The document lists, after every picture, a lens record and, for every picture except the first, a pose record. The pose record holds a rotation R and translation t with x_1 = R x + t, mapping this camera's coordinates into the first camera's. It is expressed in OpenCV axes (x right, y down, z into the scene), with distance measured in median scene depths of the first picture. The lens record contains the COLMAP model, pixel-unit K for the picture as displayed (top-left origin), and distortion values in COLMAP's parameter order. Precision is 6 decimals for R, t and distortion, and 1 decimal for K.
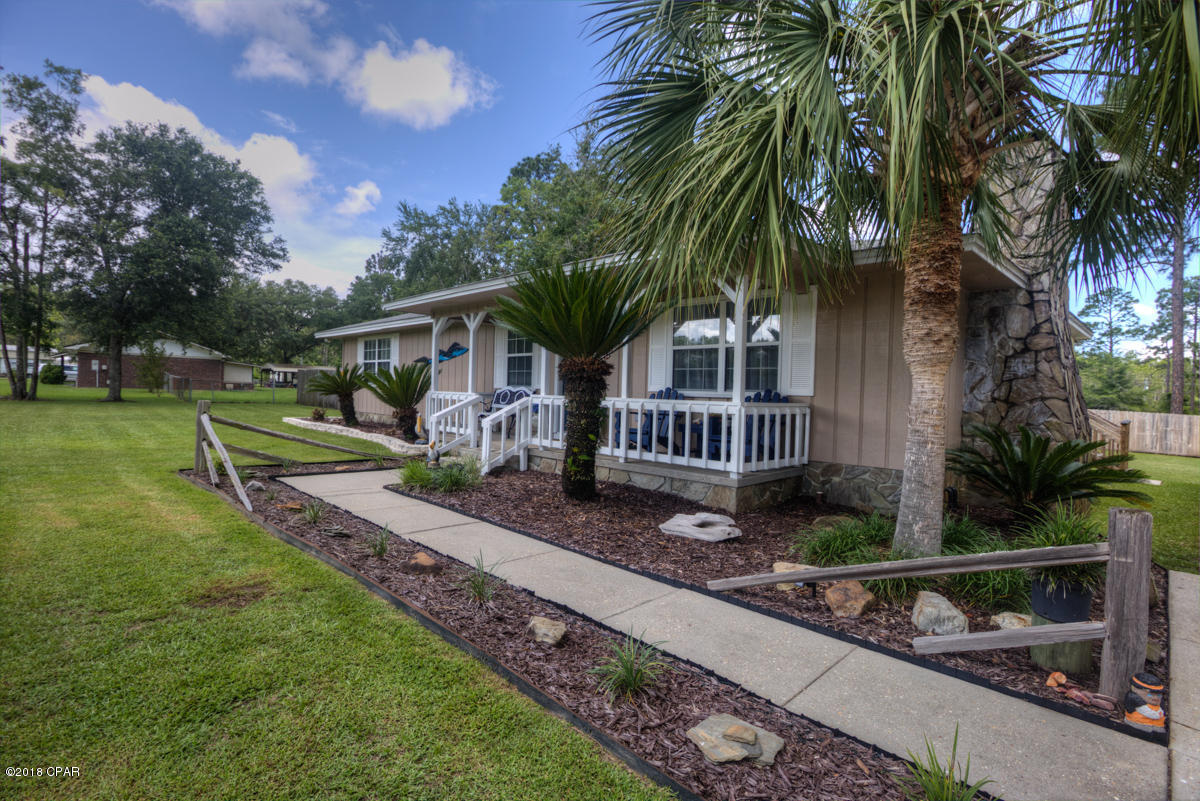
lens RADIAL K [[594.6, 0, 601.3], [0, 594.6, 400.0], [0, 0, 1]] dist [-0.017446, -0.000971]
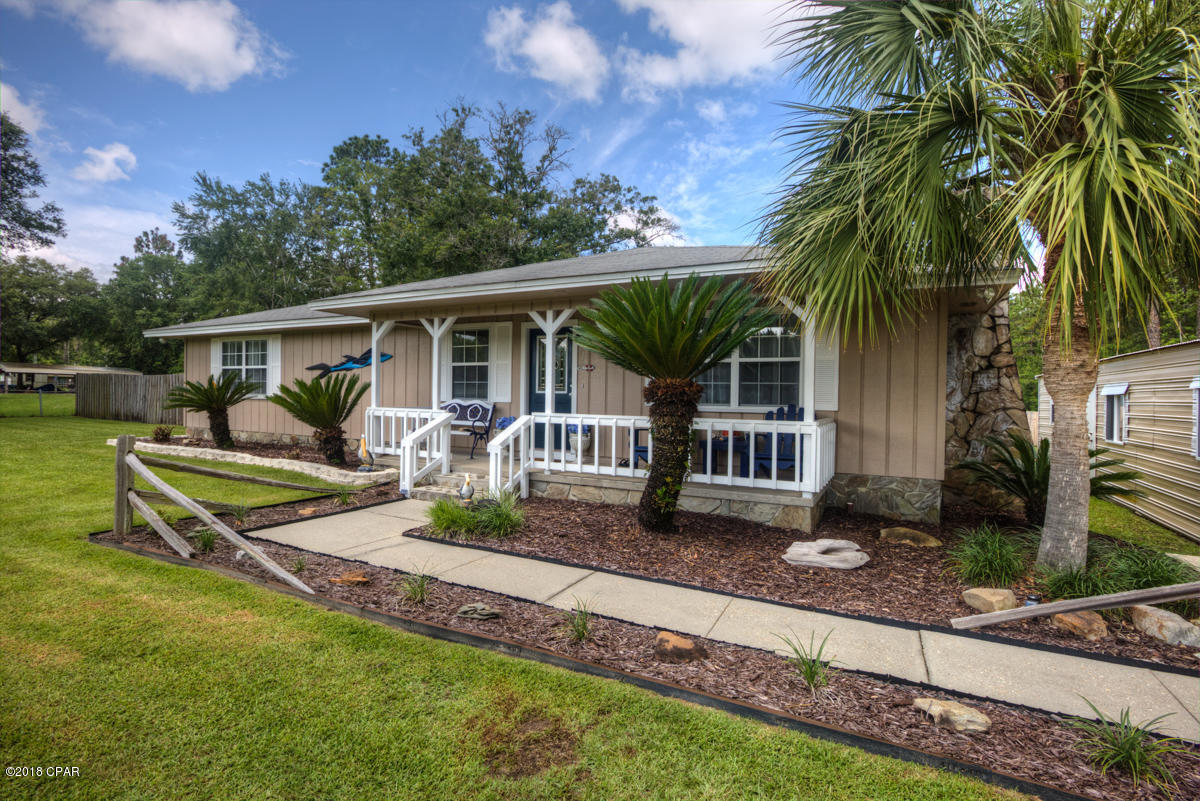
lens RADIAL K [[594.6, 0, 601.8], [0, 594.6, 396.5], [0, 0, 1]] dist [-0.017446, -0.000971]
pose [[0.949279, -0.015028, 0.314075, -0.106235], [0.015576, 0.999878, 0.000766, -0.011442], [-0.314048, 0.004165, 0.949398, 0.041407]]
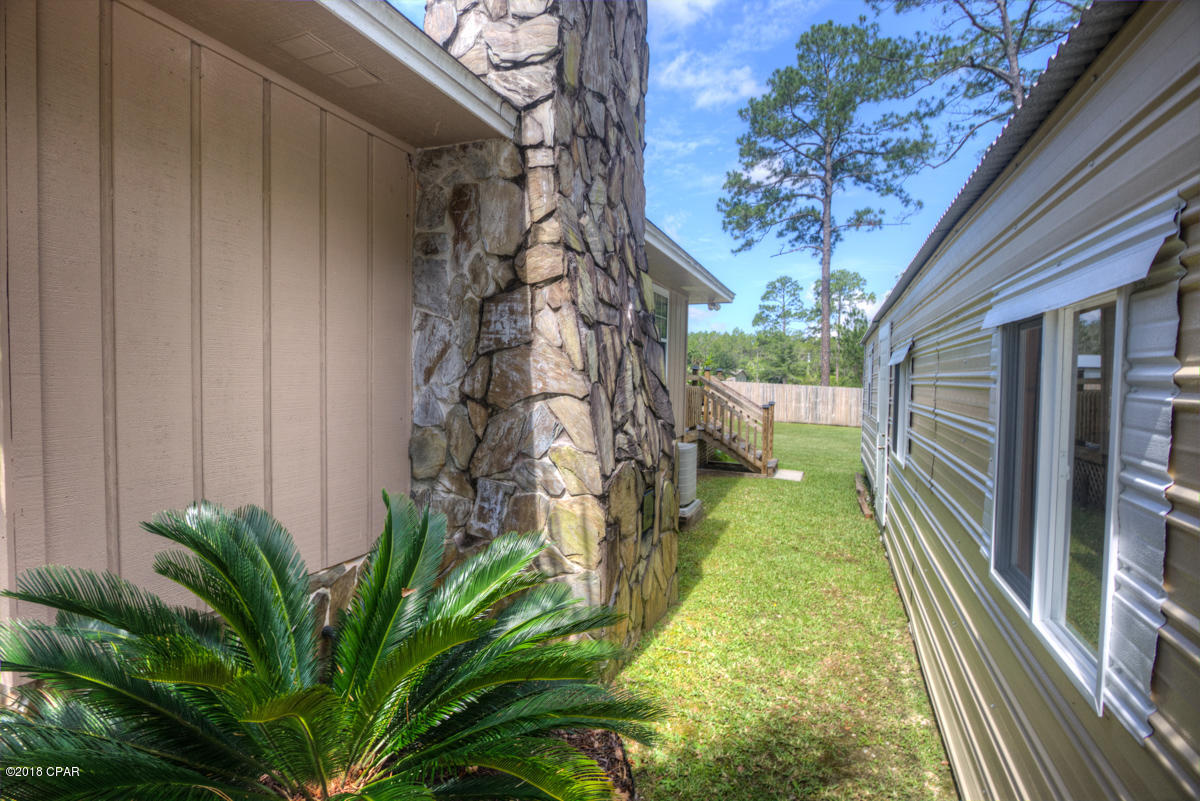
lens RADIAL K [[594.6, 0, 607.7], [0, 594.6, 403.8], [0, 0, 1]] dist [-0.017446, -0.000971]
pose [[0.912056, -0.035724, 0.408506, 0.175489], [0.016595, 0.998598, 0.050276, -0.005076], [-0.409729, -0.039075, 0.911370, 0.166795]]
